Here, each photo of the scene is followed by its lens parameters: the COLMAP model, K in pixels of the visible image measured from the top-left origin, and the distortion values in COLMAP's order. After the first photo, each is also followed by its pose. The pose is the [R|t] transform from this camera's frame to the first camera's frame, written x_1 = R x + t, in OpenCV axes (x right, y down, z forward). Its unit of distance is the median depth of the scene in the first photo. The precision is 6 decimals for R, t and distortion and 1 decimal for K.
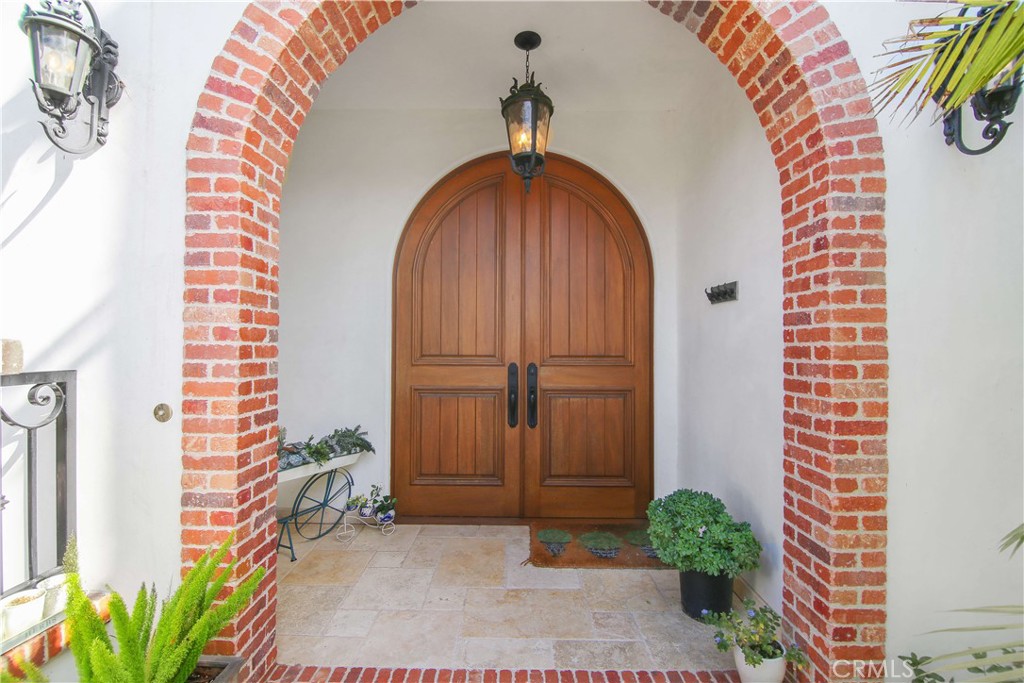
lens RADIAL K [[445.7, 0, 512.8], [0, 445.7, 343.9], [0, 0, 1]] dist [-0.000573, -0.000025]
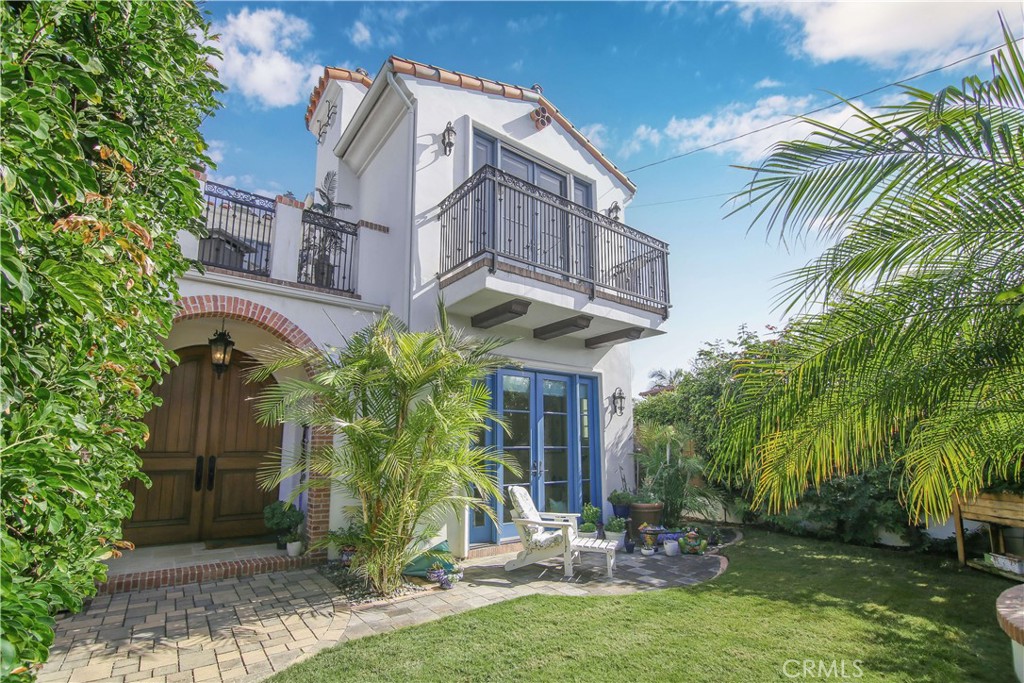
lens RADIAL K [[445.7, 0, 507.9], [0, 445.7, 385.5], [0, 0, 1]] dist [-0.000573, -0.000025]
pose [[0.799153, 0.069792, 0.597062, -0.107526], [0.004082, 0.992584, -0.121490, -0.017666], [-0.601113, 0.099526, 0.792942, -1.311299]]
